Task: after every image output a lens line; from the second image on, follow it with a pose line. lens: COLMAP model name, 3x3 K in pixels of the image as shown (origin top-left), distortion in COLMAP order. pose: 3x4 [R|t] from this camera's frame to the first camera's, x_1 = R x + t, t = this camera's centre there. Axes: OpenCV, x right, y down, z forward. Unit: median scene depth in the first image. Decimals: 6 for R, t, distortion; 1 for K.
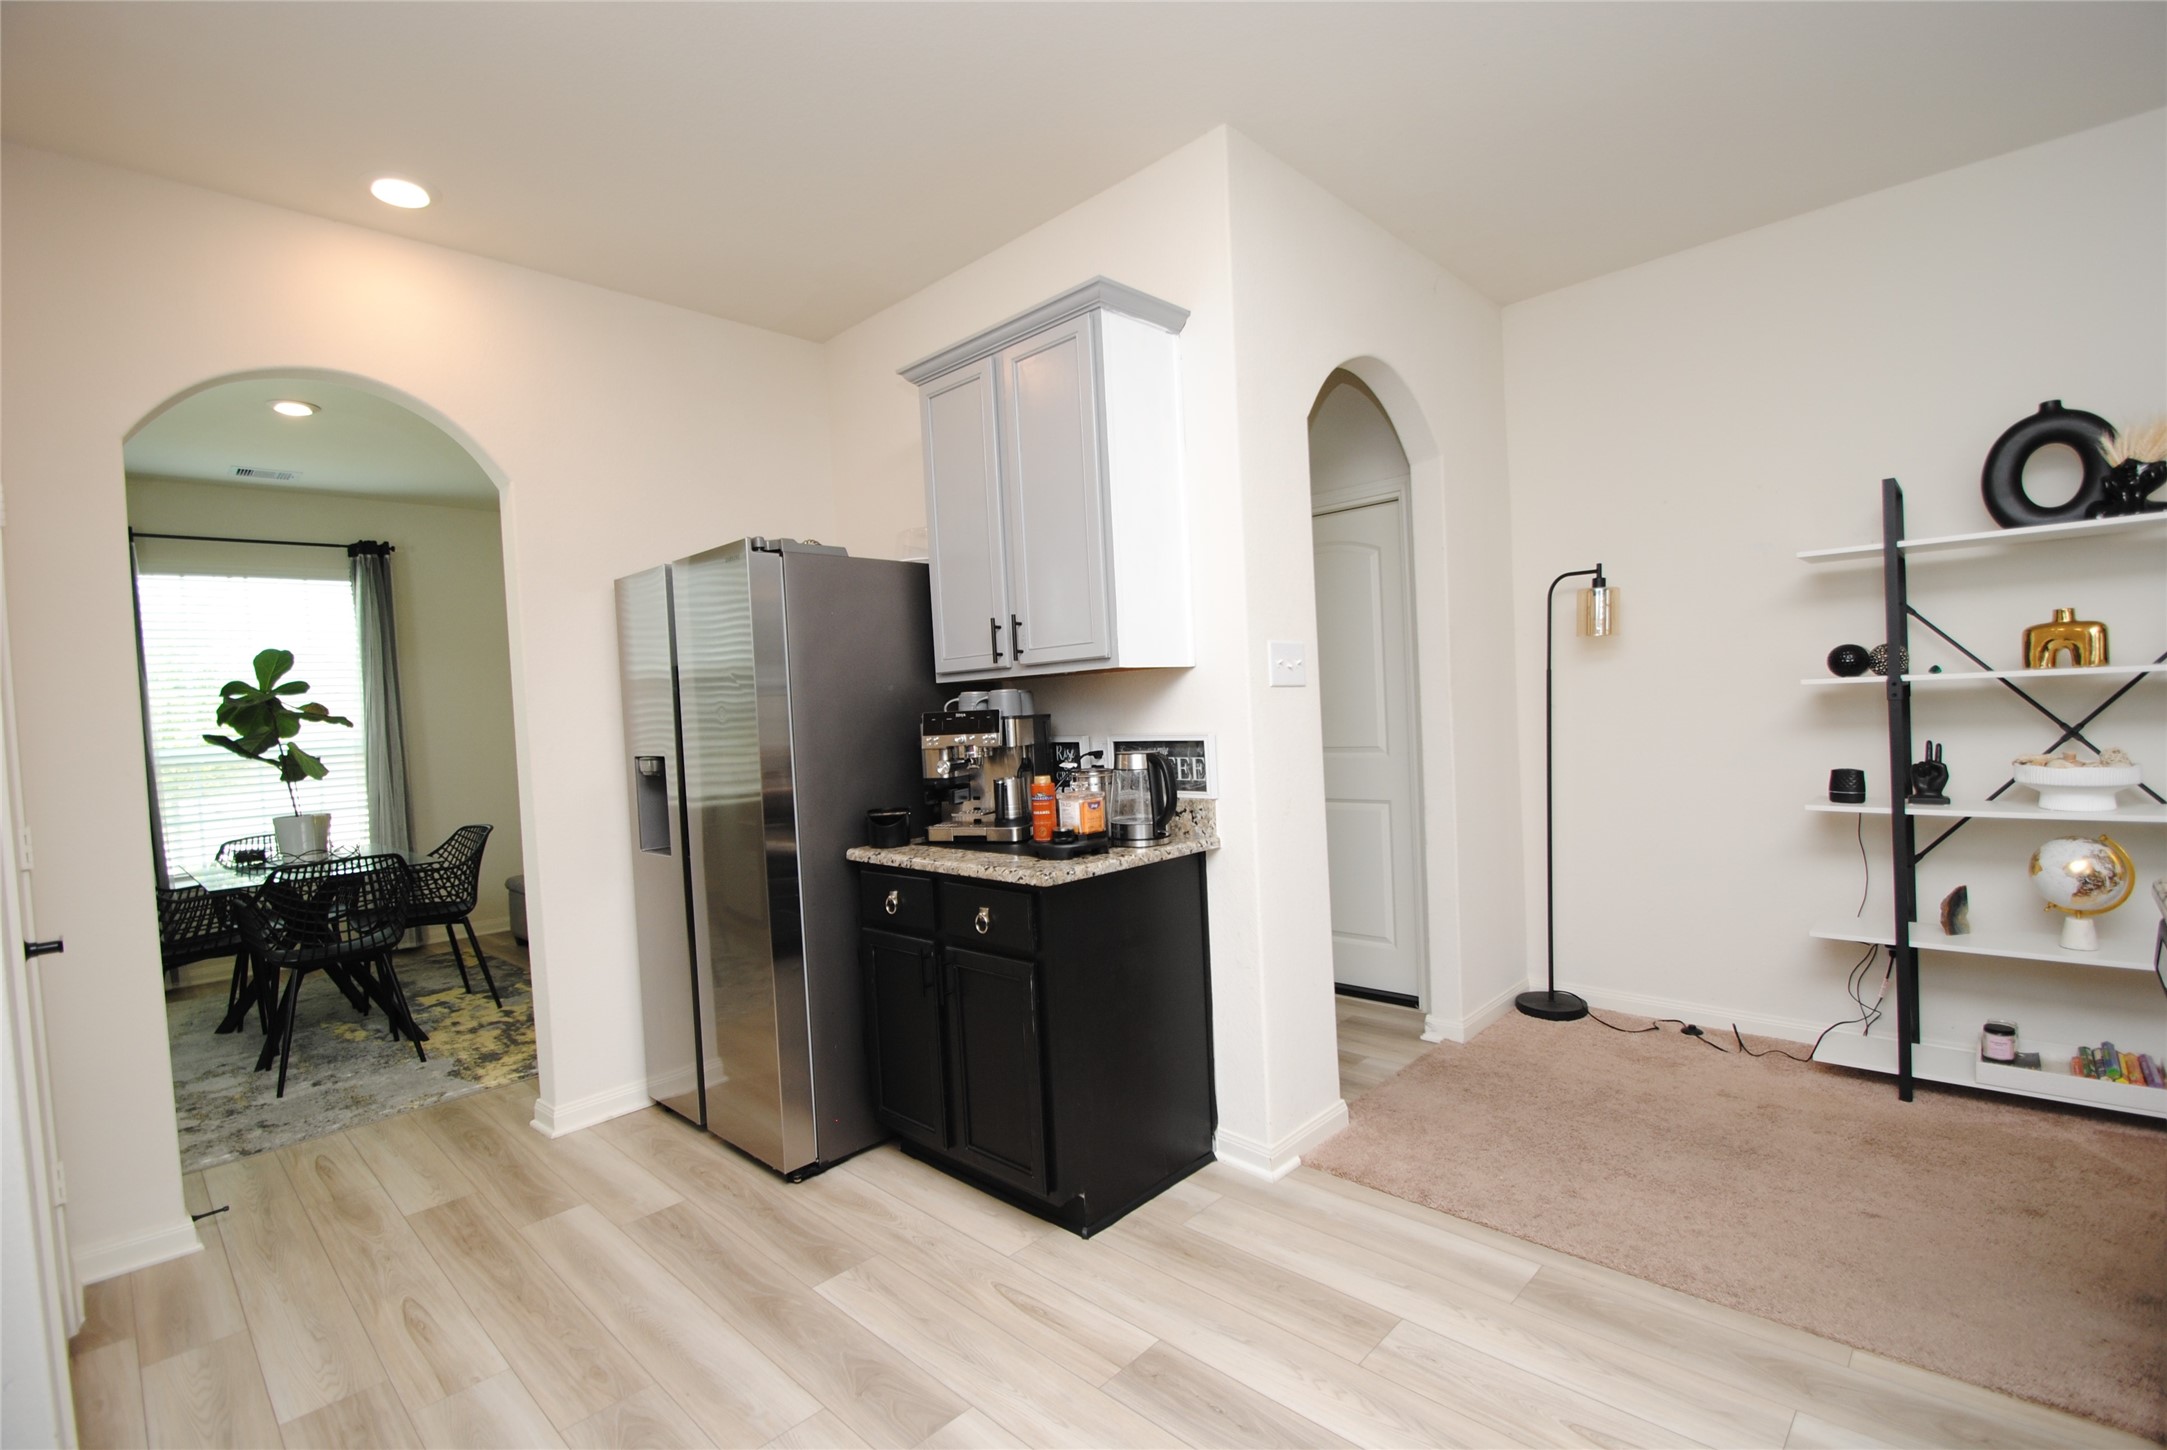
lens RADIAL K [[1005.2, 0, 1083.1], [0, 1005.2, 687.9], [0, 0, 1]] dist [-0.001281, -0.015275]
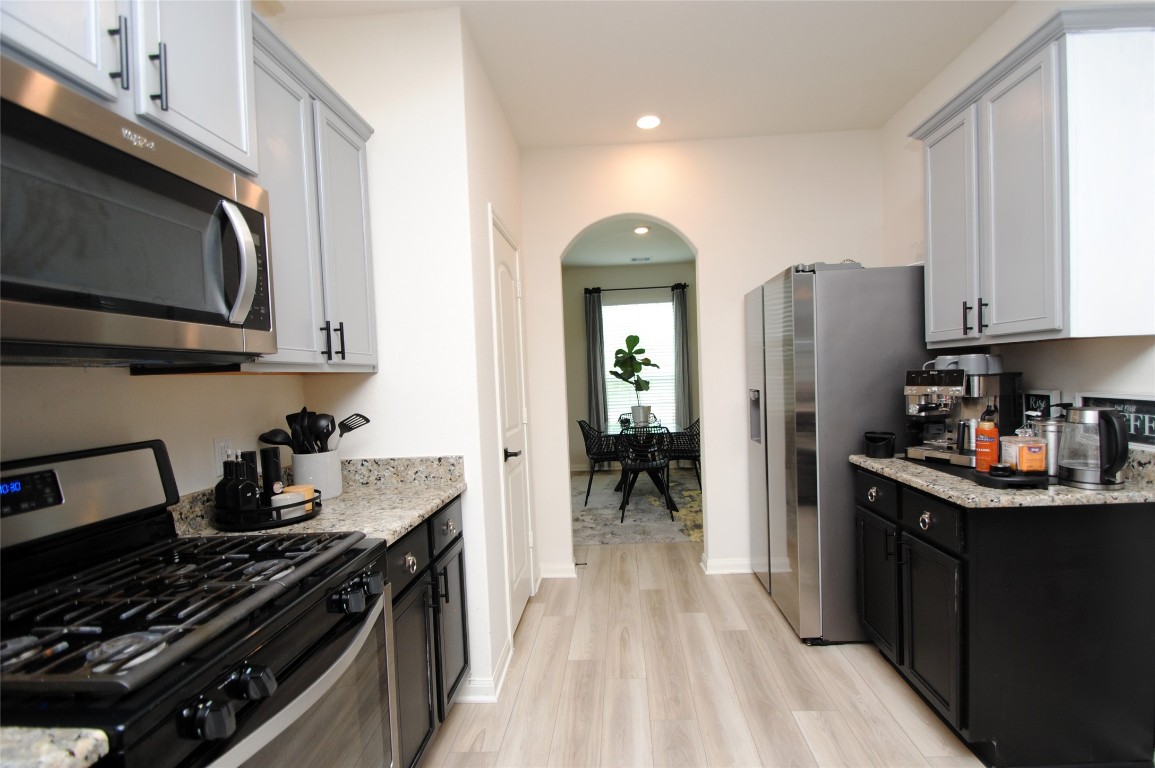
lens RADIAL K [[532.4, 0, 577.5], [0, 532.4, 384.0], [0, 0, 1]] dist [0.017450, -0.020693]
pose [[0.650311, 0.036561, -0.758788, 0.123044], [0.020596, 0.997626, 0.065720, -0.016713], [0.759389, -0.058366, 0.648013, 0.129131]]
